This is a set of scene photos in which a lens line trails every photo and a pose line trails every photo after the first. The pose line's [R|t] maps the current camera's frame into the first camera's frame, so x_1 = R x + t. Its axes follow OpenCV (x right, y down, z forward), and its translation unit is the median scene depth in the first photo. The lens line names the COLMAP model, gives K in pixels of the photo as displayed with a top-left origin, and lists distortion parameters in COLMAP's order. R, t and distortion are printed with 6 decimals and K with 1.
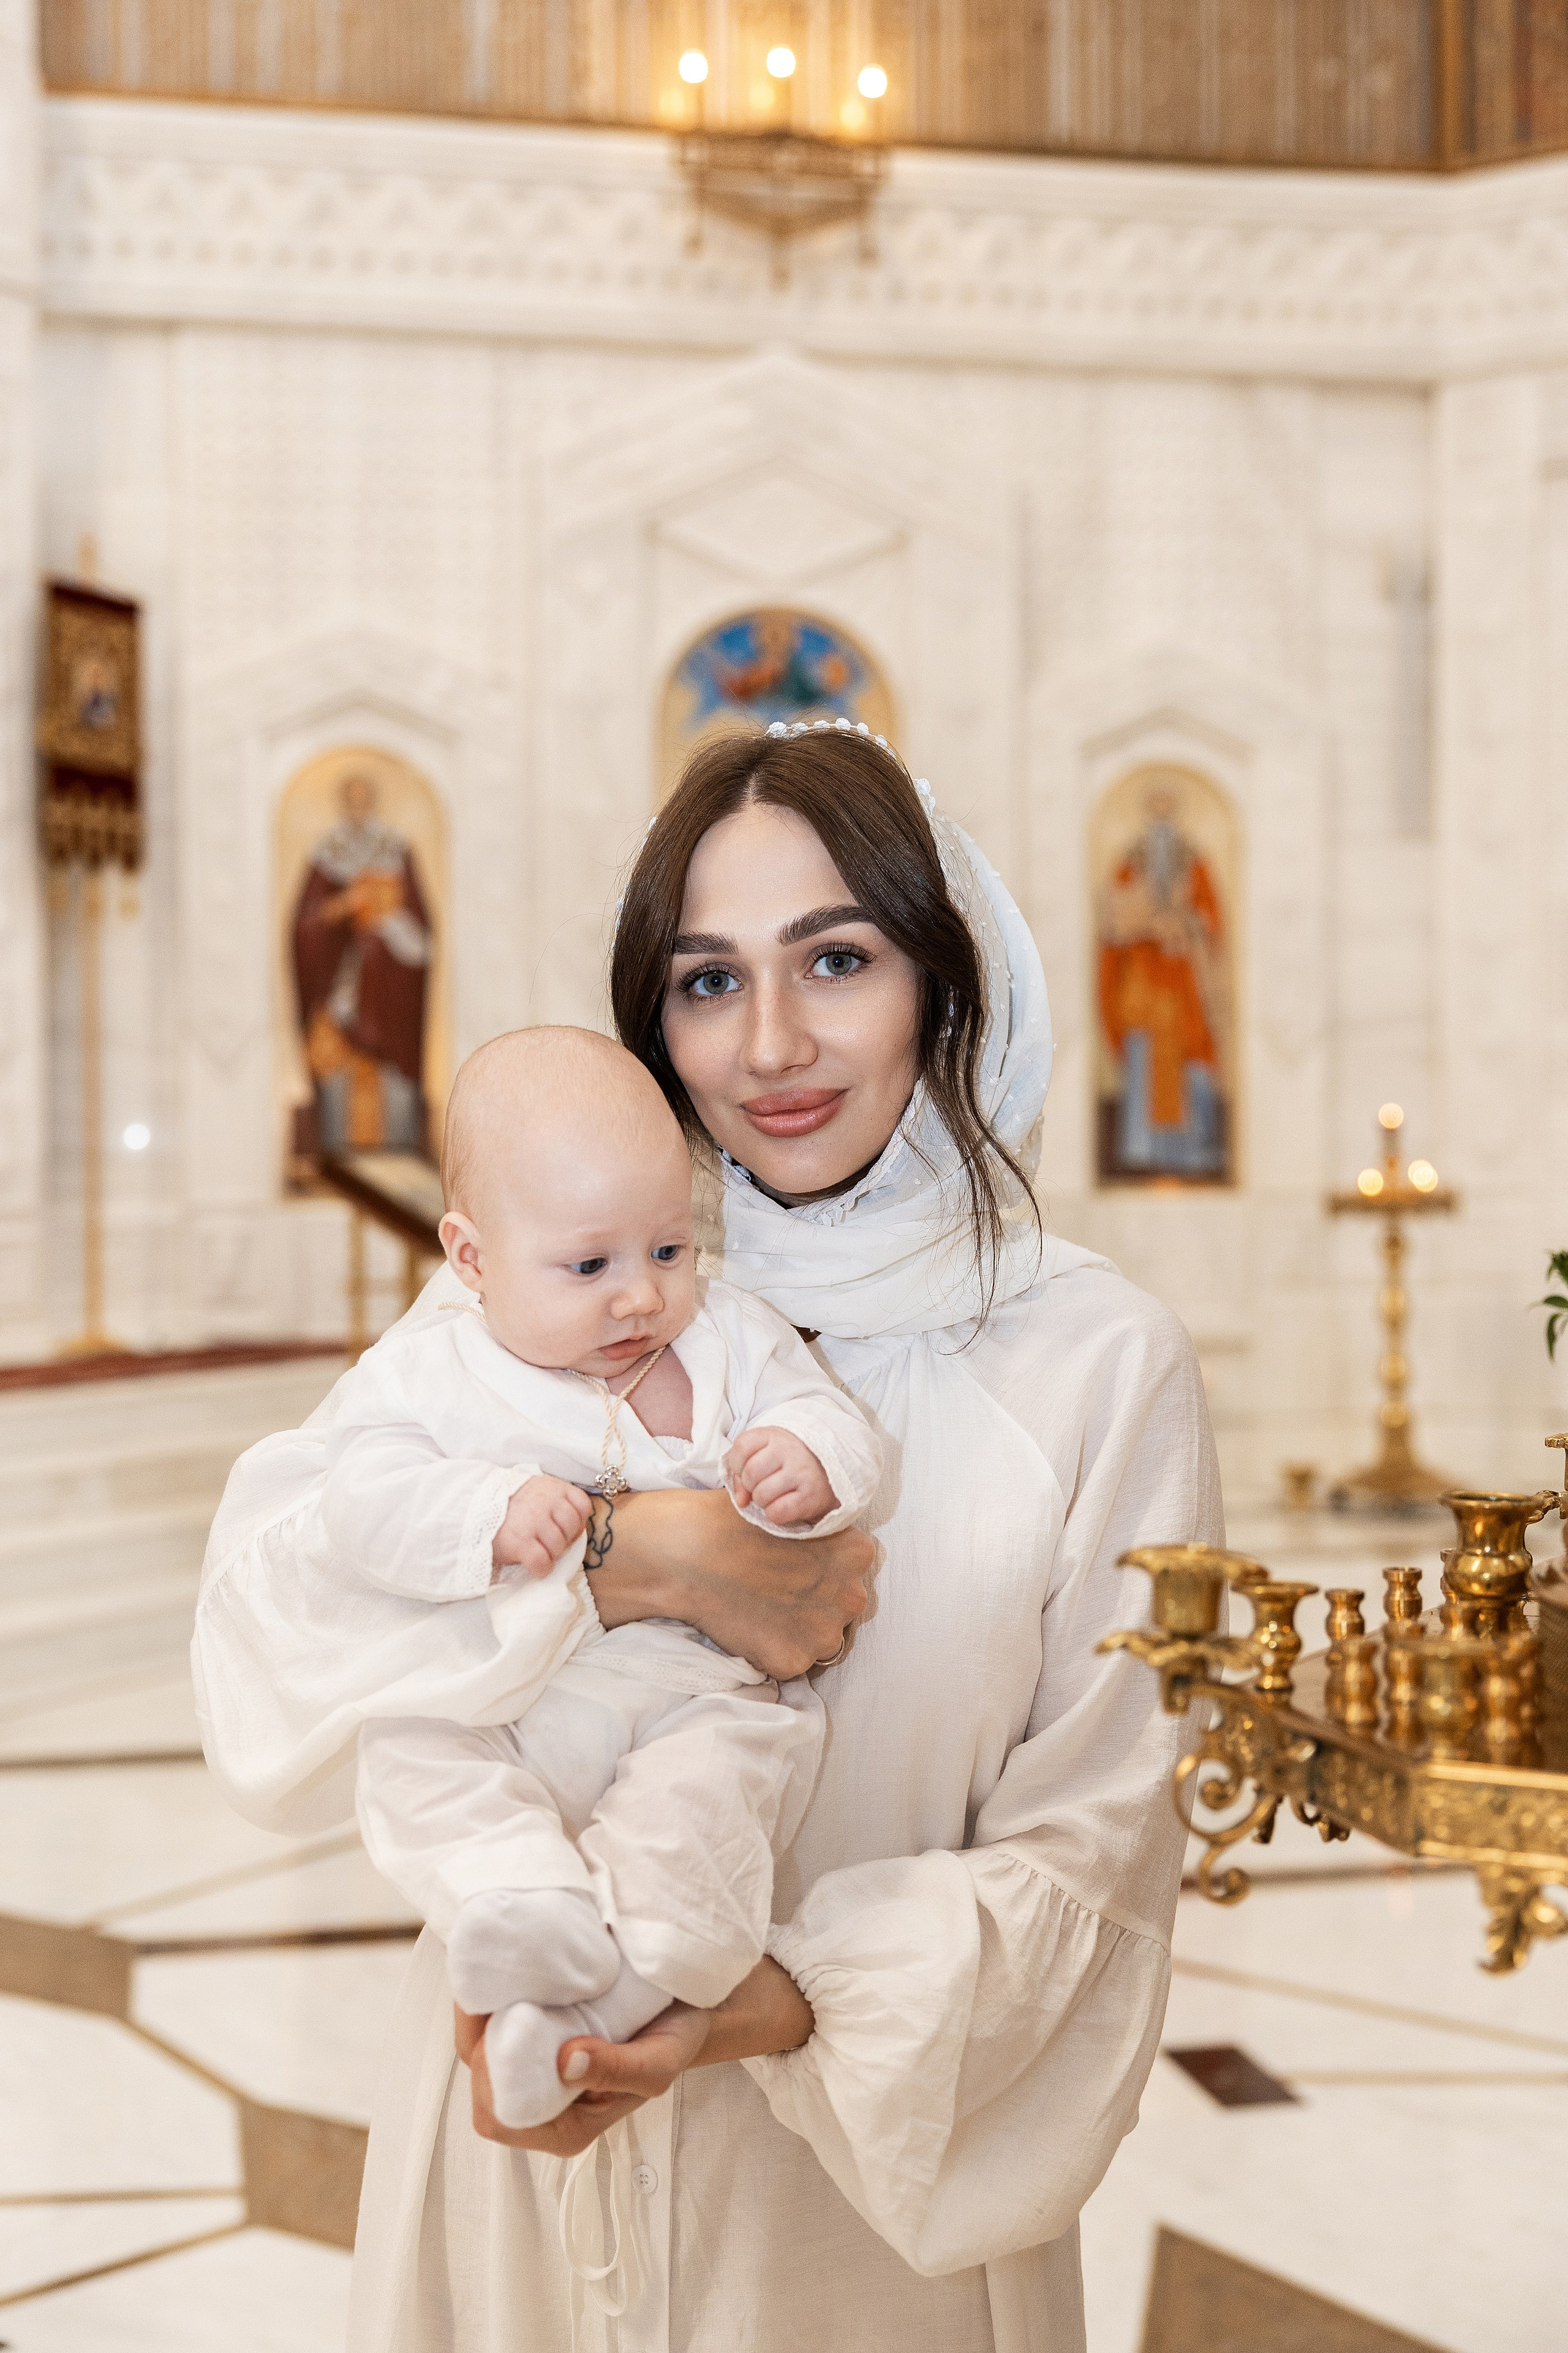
lens RADIAL K [[2894.1, 0, 750.6], [0, 2894.1, 1179.4], [0, 0, 1]] dist [0.012026, 0.000000]
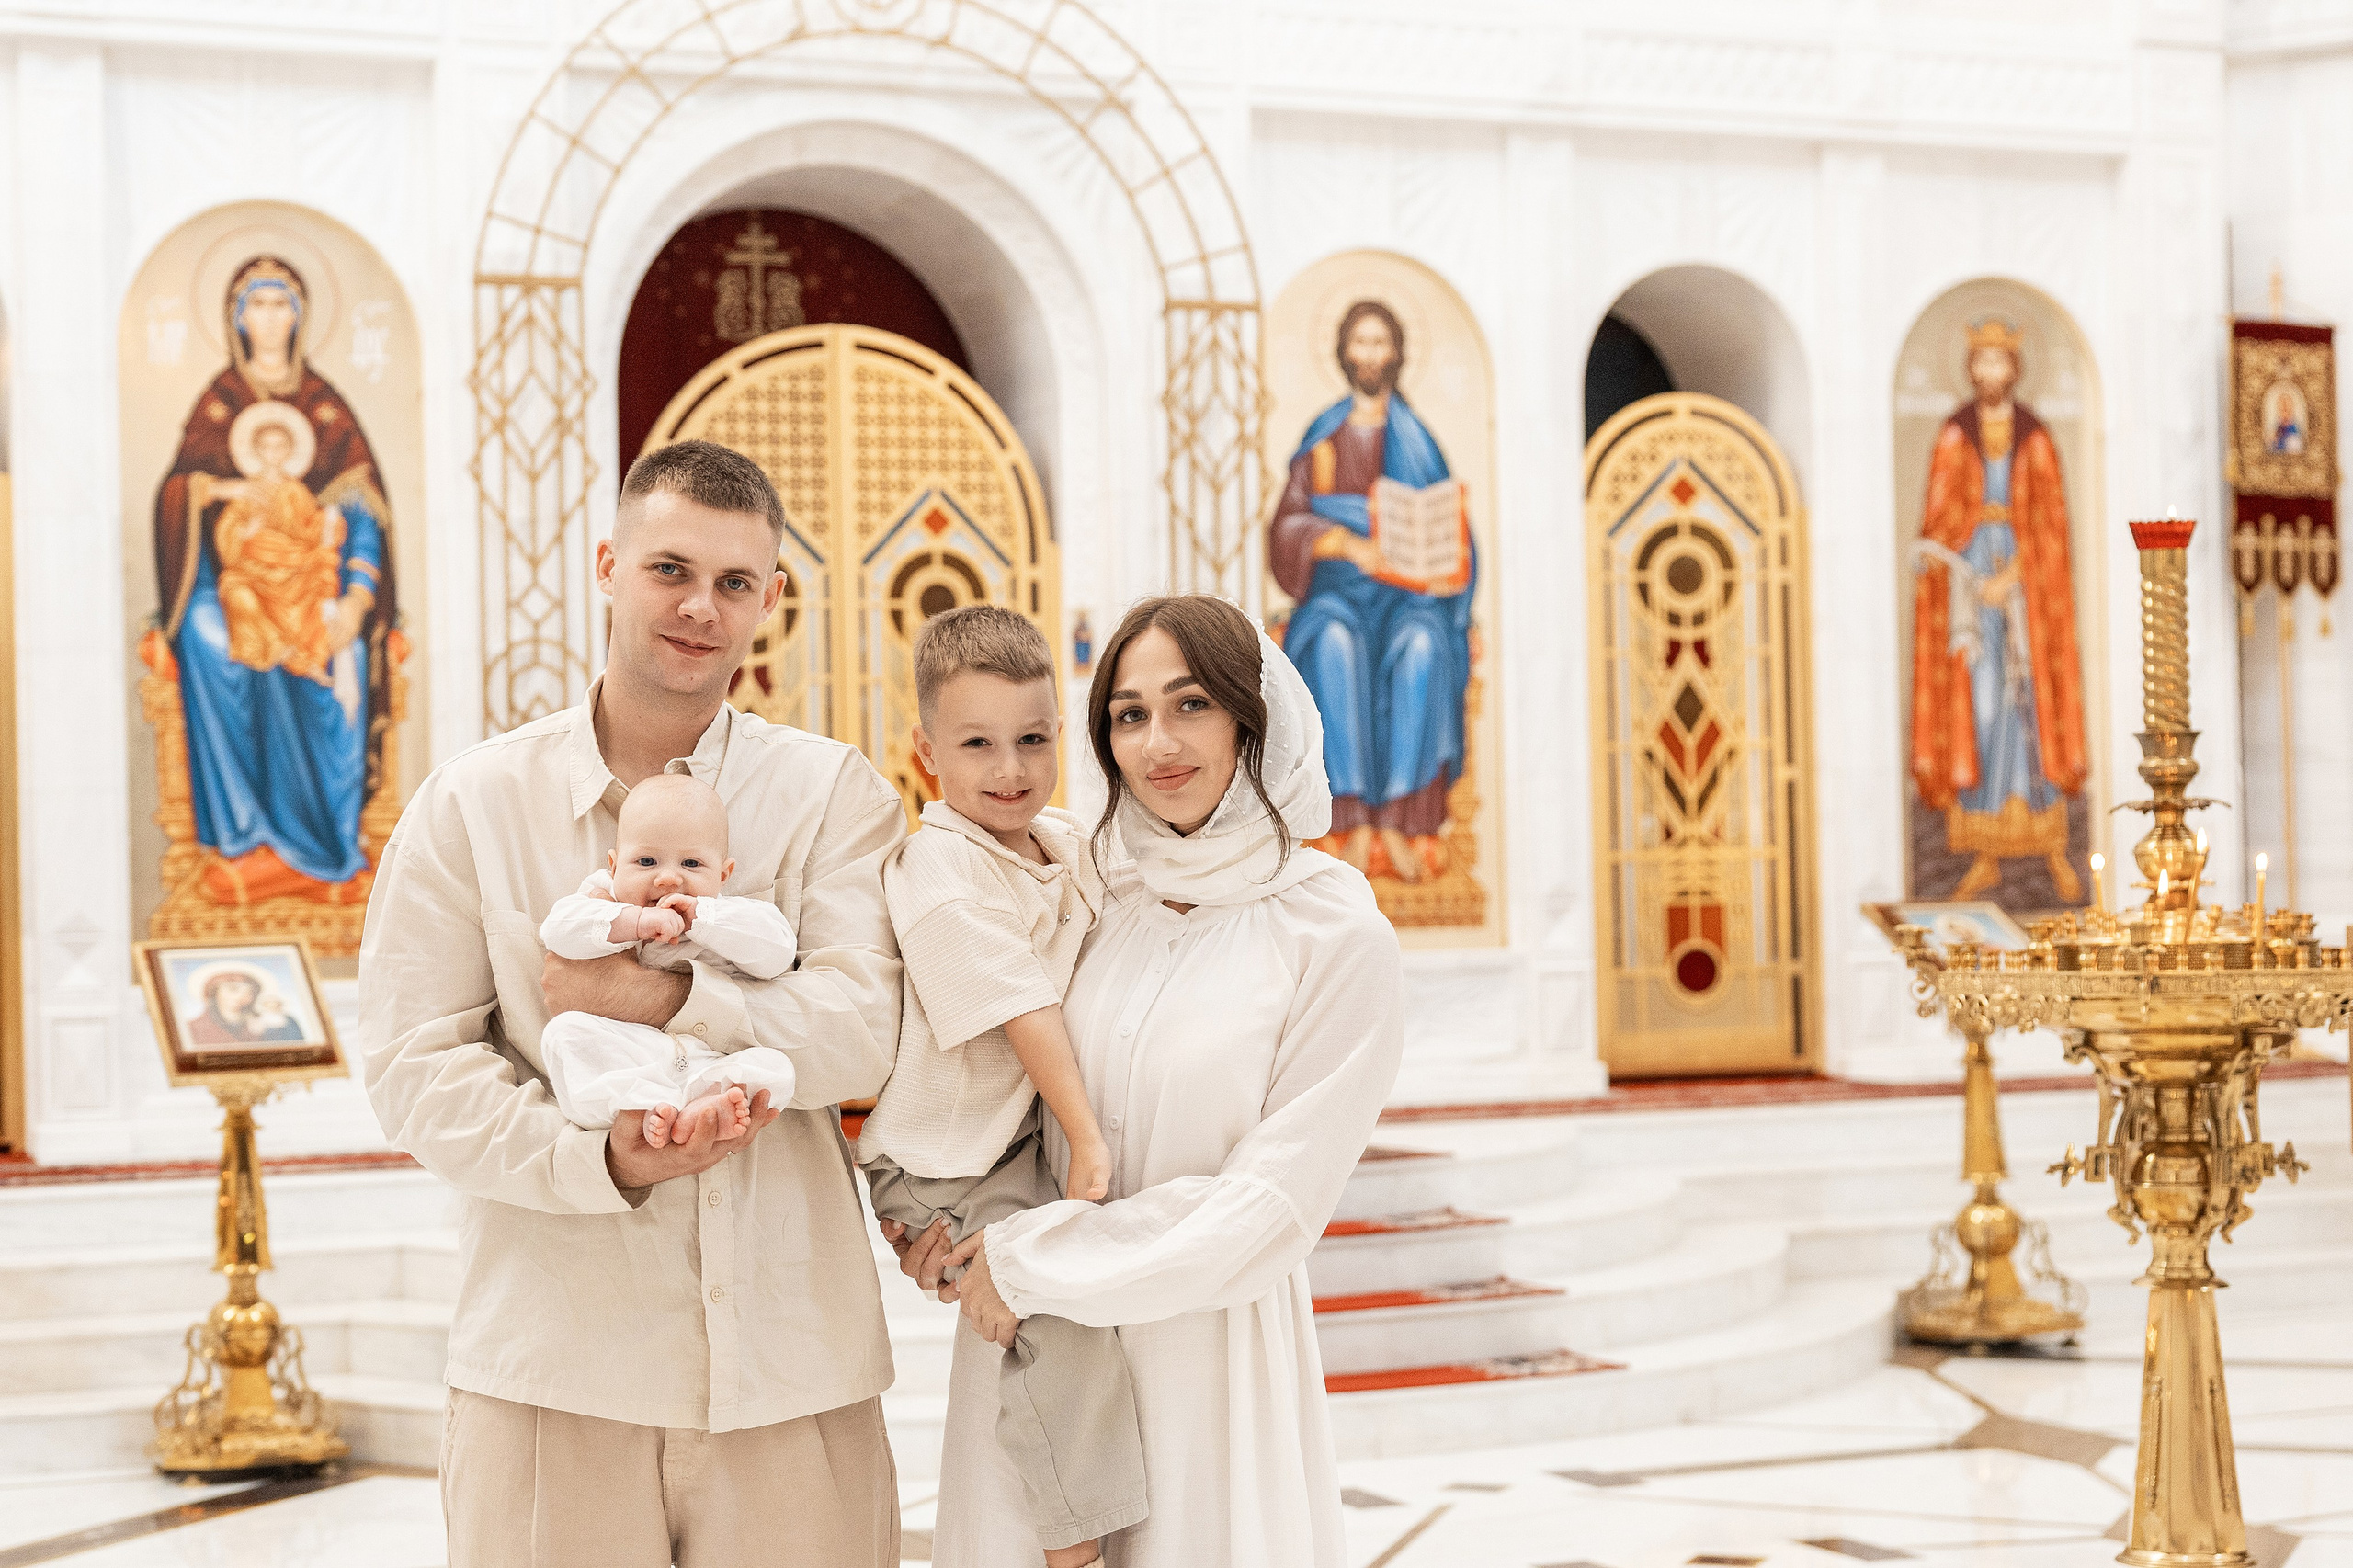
lens RADIAL K [[3844.1, 0, 1048.7], [0, 3844.1, 864.5], [0, 0, 1]] dist [0.040431, 0.000000]
pose [[0.816944, -0.018140, -0.576432, 0.199949], [0.007550, 0.999756, -0.020761, 0.013639], [0.576668, 0.012609, 0.816882, -0.365485]]
